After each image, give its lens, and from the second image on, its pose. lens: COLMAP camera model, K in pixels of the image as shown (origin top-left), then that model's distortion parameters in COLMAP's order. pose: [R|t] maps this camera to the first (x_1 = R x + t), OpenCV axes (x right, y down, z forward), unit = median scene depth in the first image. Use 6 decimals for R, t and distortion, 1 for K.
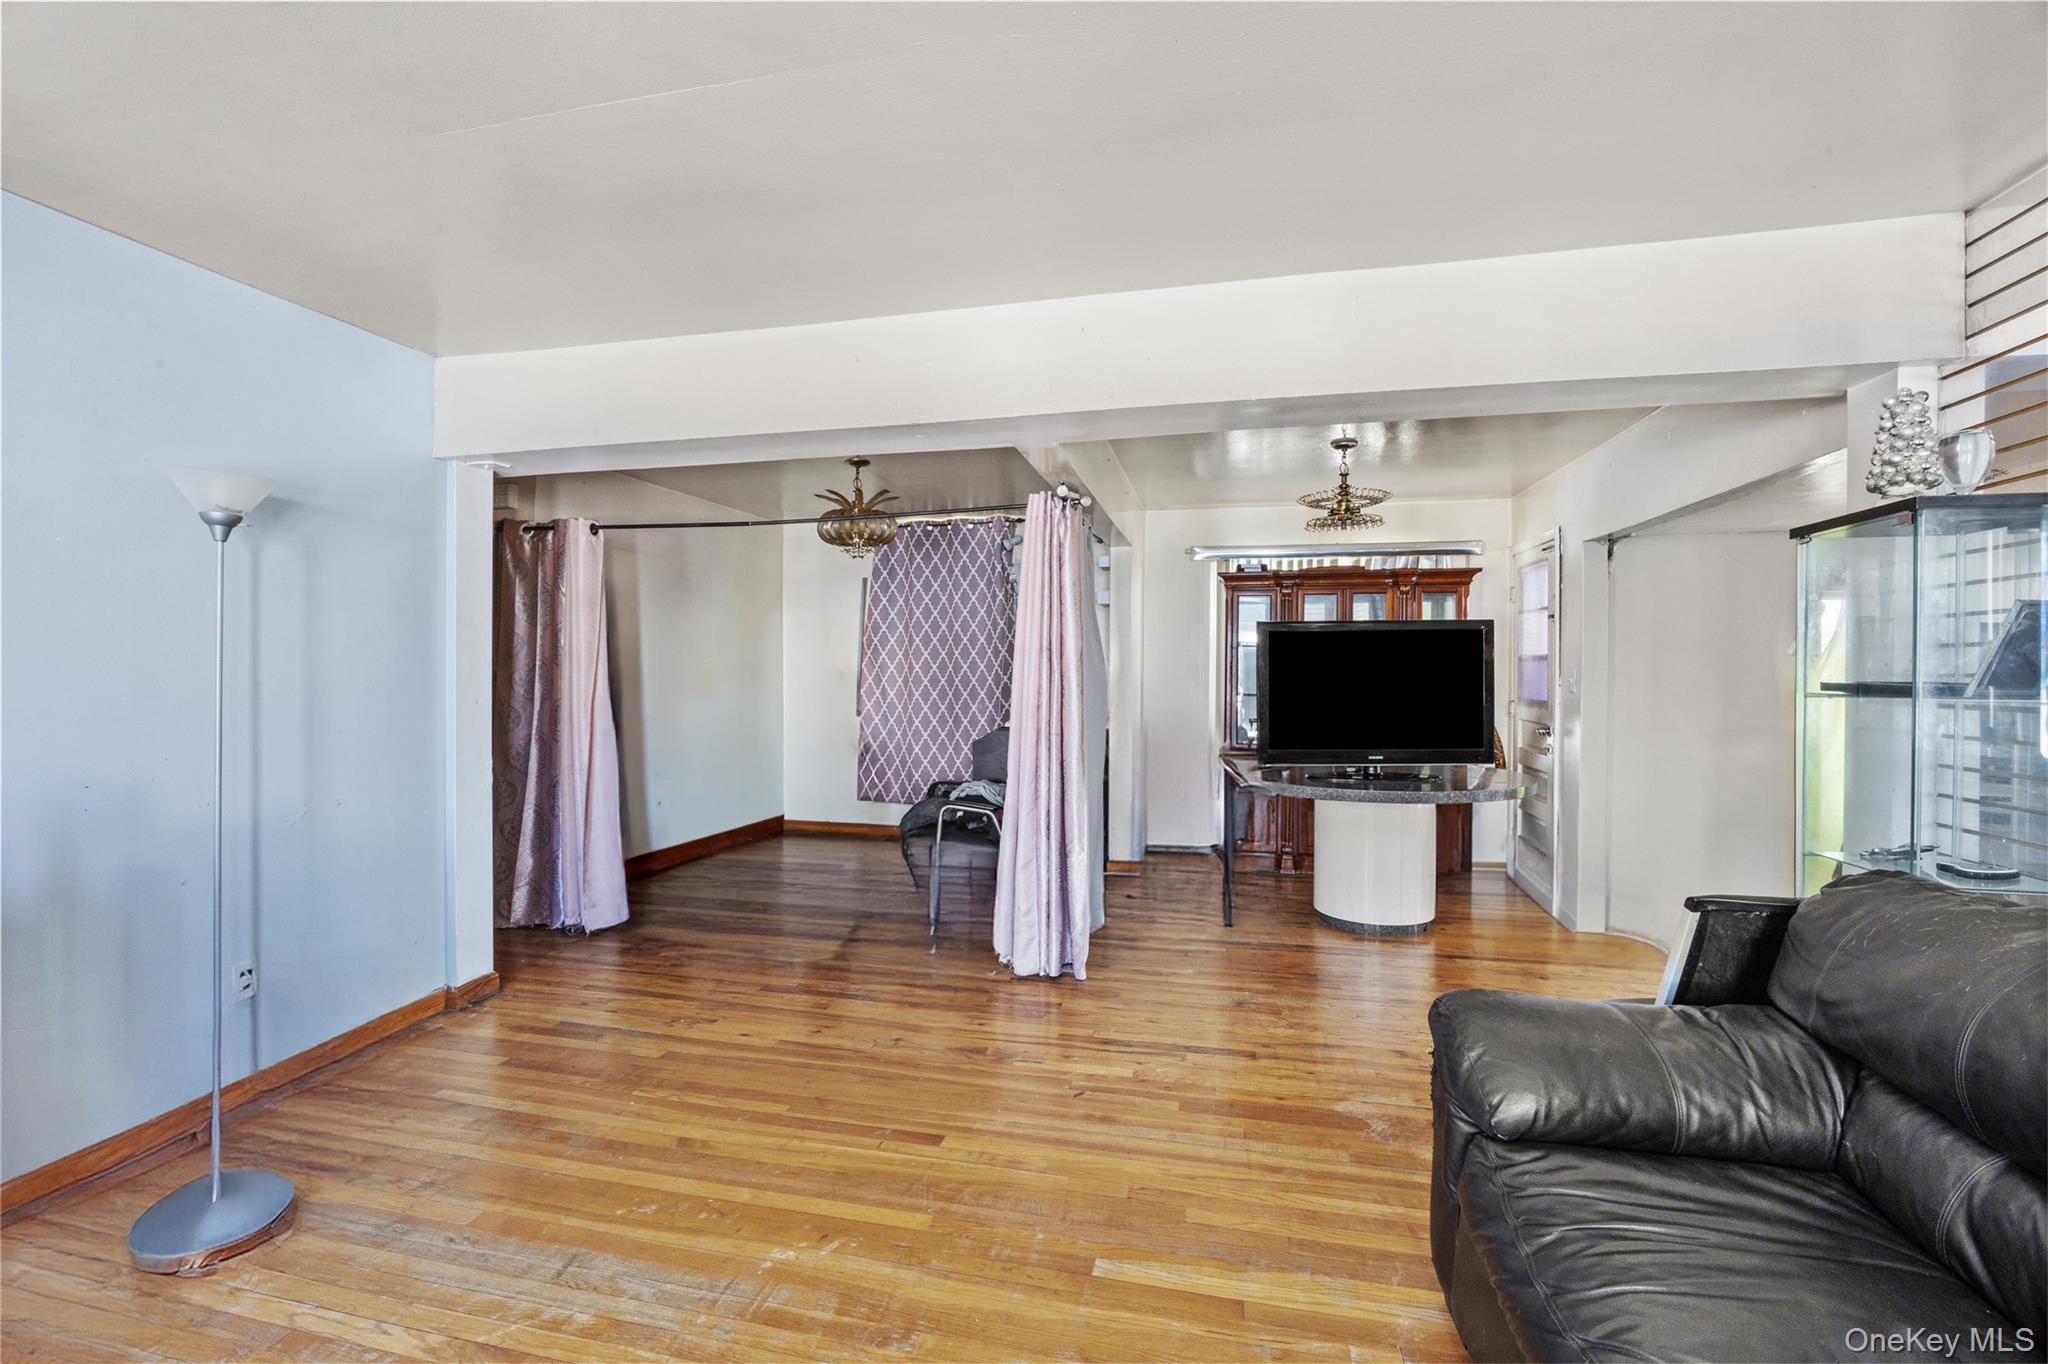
lens RADIAL K [[876.7, 0, 1025.4], [0, 876.7, 685.3], [0, 0, 1]] dist [-0.019650, -0.000568]
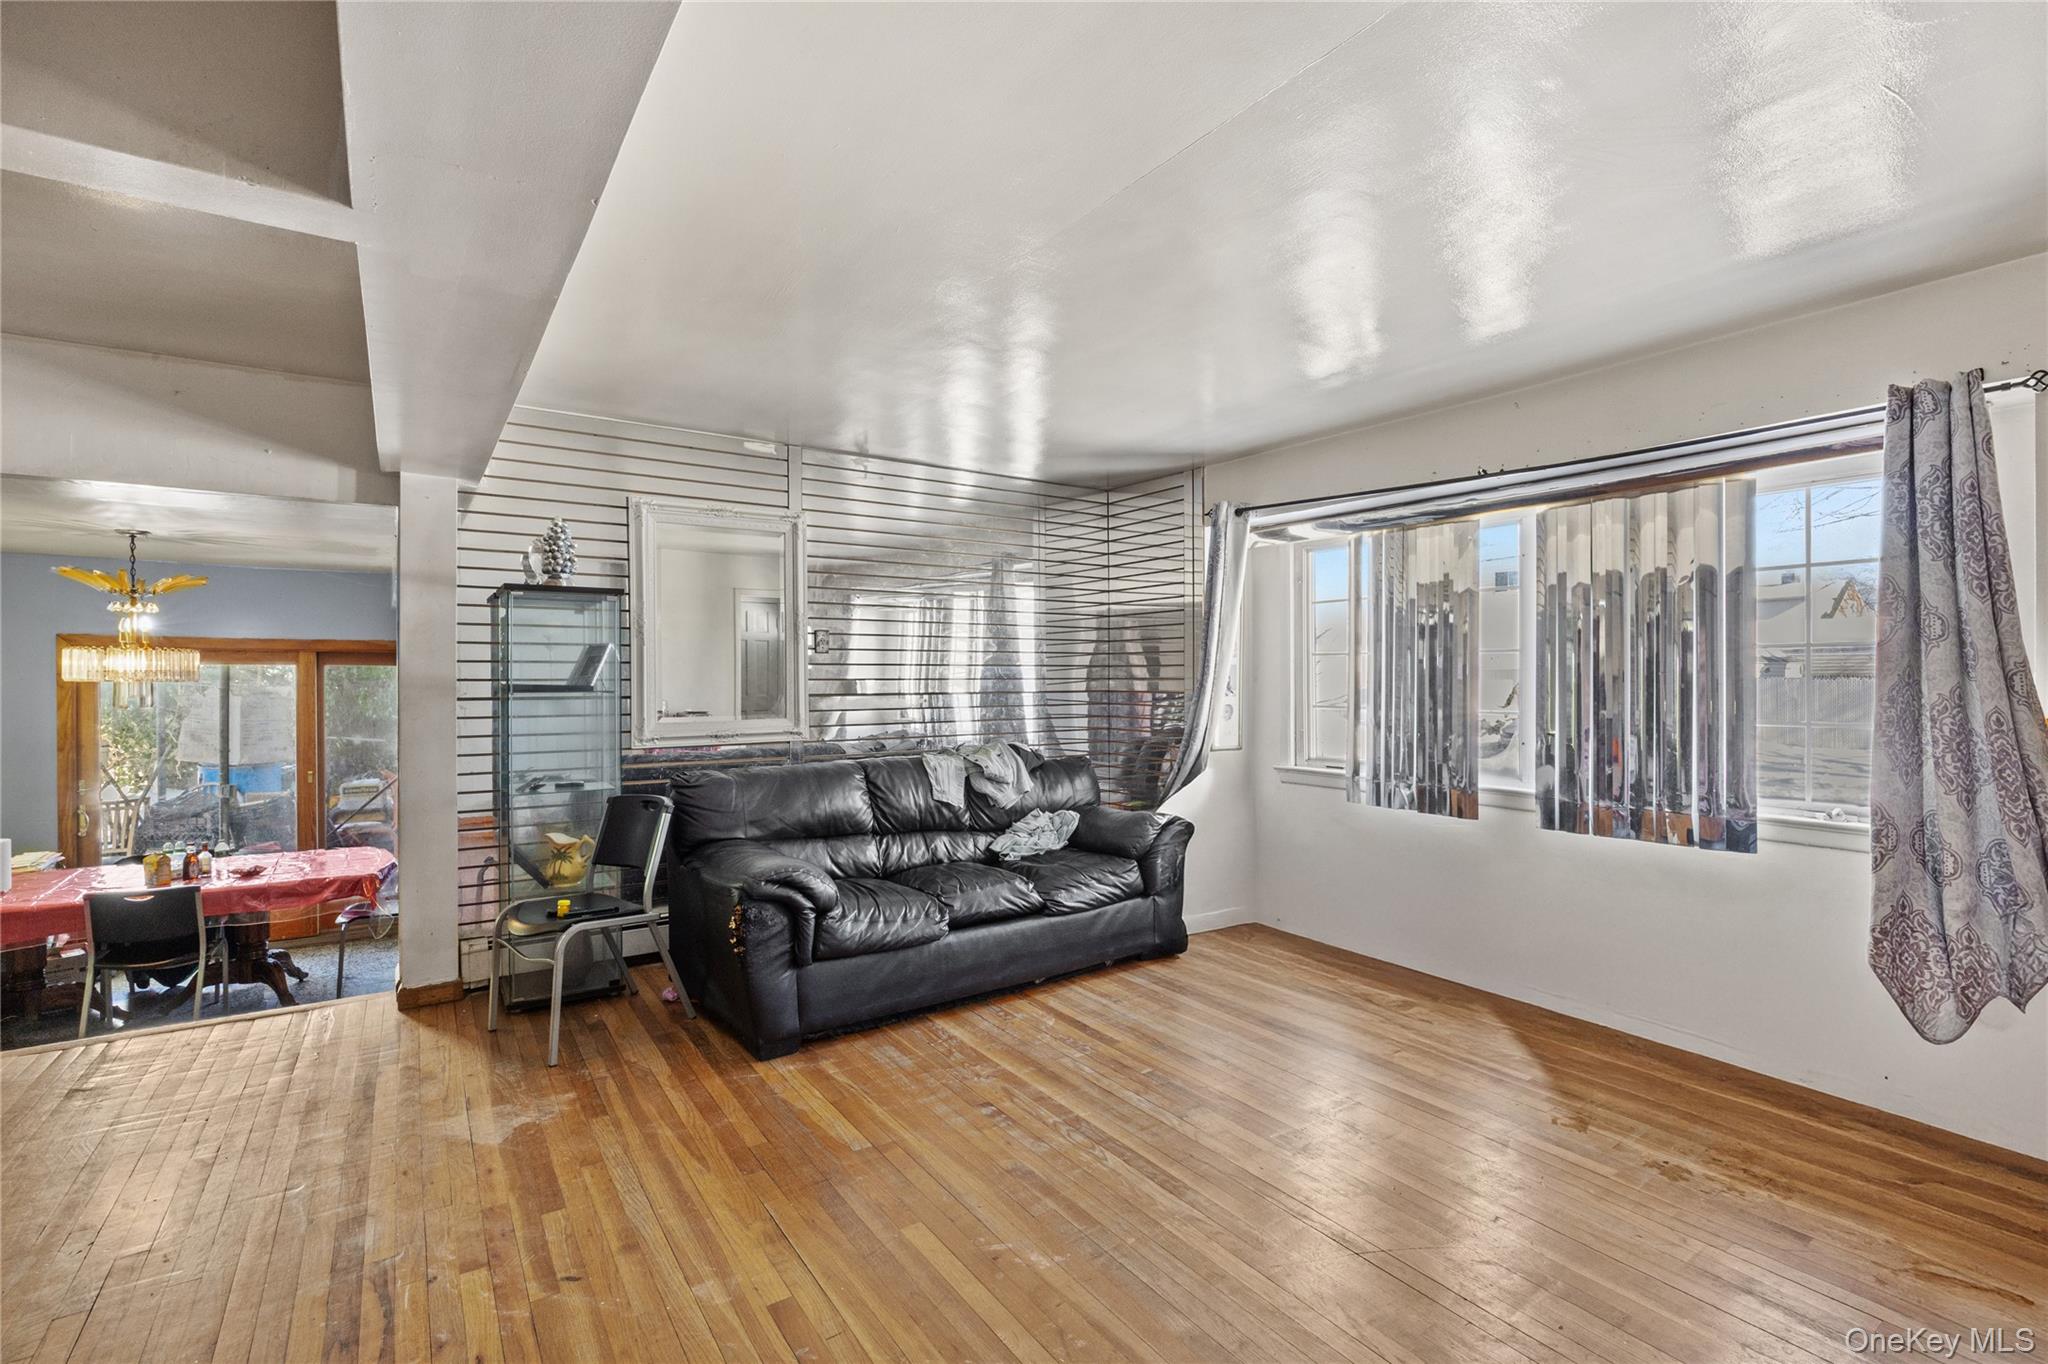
lens RADIAL K [[927.4, 0, 1024.7], [0, 927.4, 679.4], [0, 0, 1]] dist [-0.009094, -0.000426]
pose [[-0.739348, -0.007935, 0.673276, -0.446854], [0.004370, 0.999853, 0.016583, -0.018701], [-0.673309, 0.015203, -0.739205, 0.814208]]
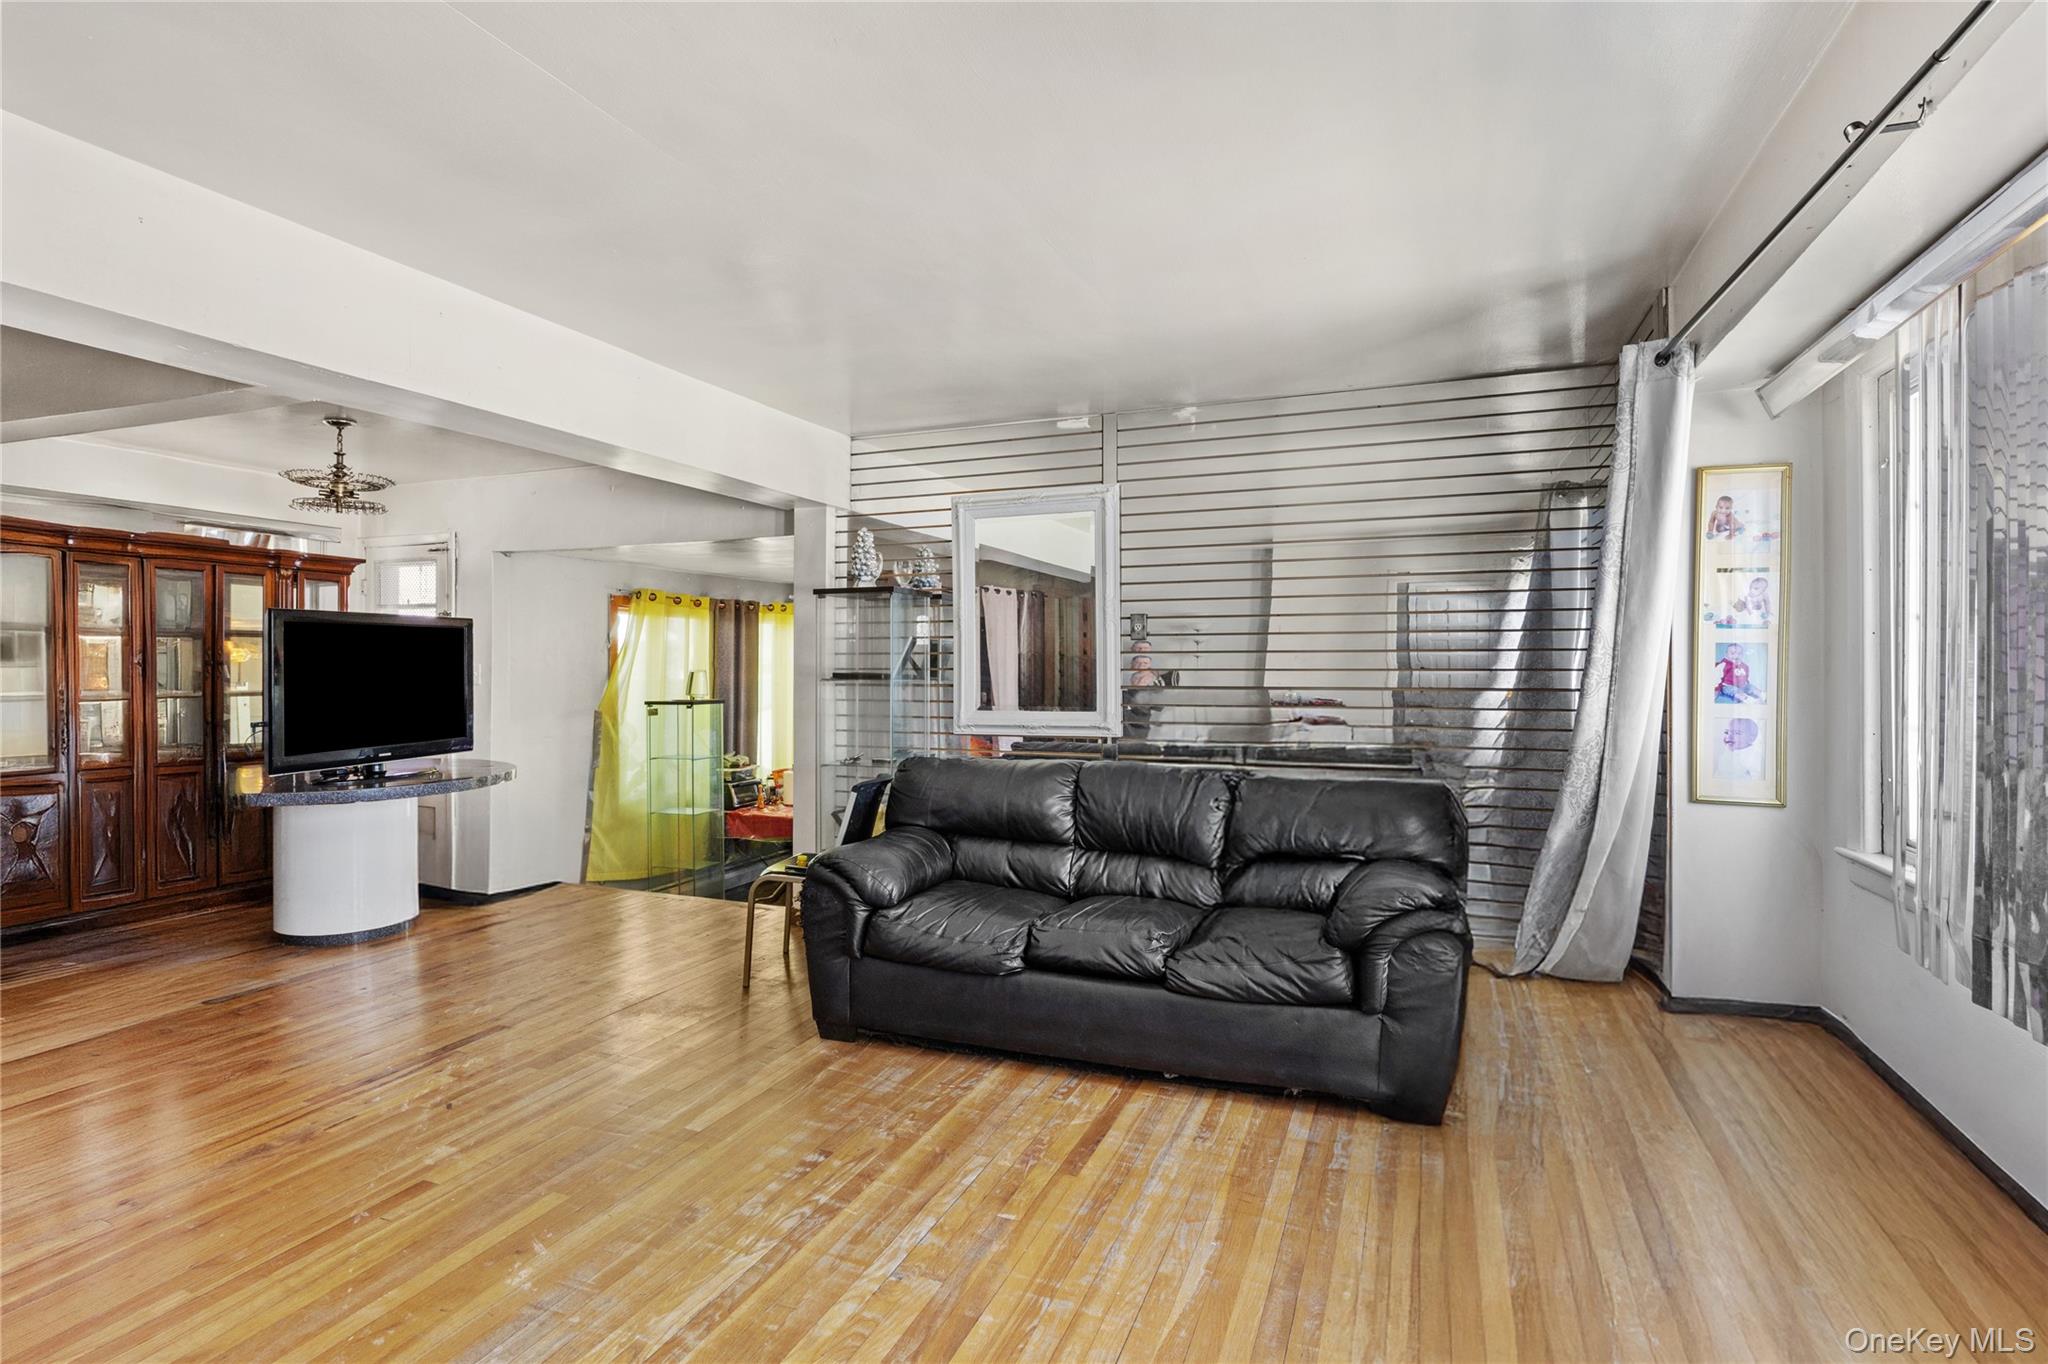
lens RADIAL K [[988.4, 0, 1024.2], [0, 988.4, 672.5], [0, 0, 1]] dist [-0.012256, -0.000859]
pose [[0.155188, -0.010258, 0.987832, -0.572198], [0.012389, 0.999888, 0.008437, -0.009020], [-0.987807, 0.010929, 0.155298, 0.121488]]
